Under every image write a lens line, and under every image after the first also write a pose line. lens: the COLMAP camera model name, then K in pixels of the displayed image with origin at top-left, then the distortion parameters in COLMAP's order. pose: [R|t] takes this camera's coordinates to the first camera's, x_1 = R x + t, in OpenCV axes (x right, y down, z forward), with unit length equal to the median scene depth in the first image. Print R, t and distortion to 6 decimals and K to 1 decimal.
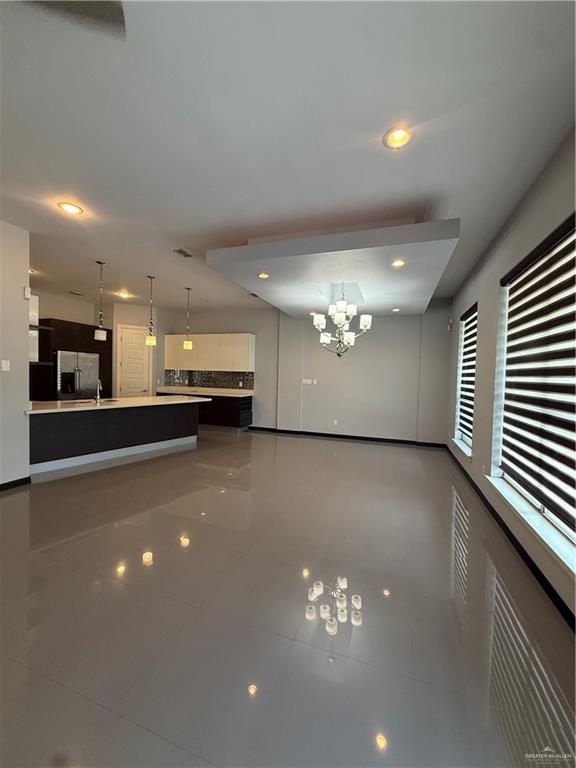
lens RADIAL K [[306.8, 0, 288.0], [0, 306.8, 384.0], [0, 0, 1]] dist [0.001029, 0.000137]
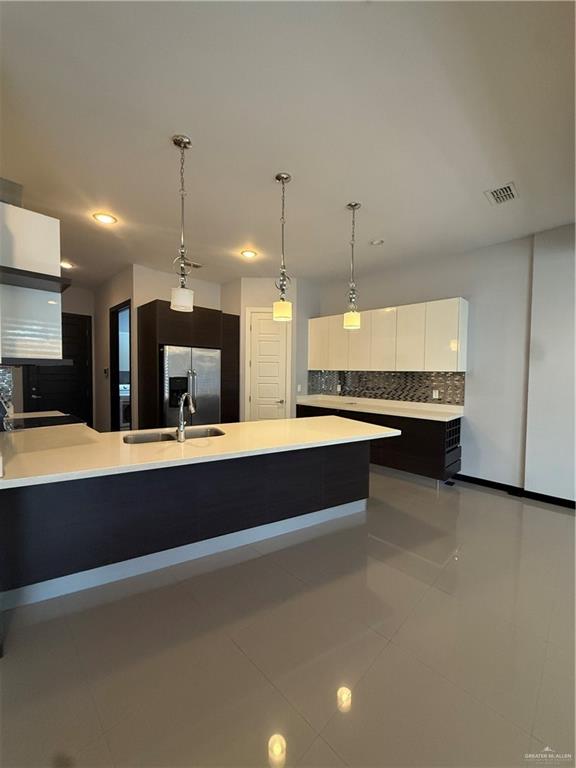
lens RADIAL K [[306.8, 0, 288.0], [0, 306.8, 384.0], [0, 0, 1]] dist [0.001029, 0.000137]
pose [[0.903649, 0.001188, -0.428272, -0.165272], [-0.000546, 0.999999, 0.001623, -0.019630], [0.428274, -0.001233, 0.903648, 0.403671]]
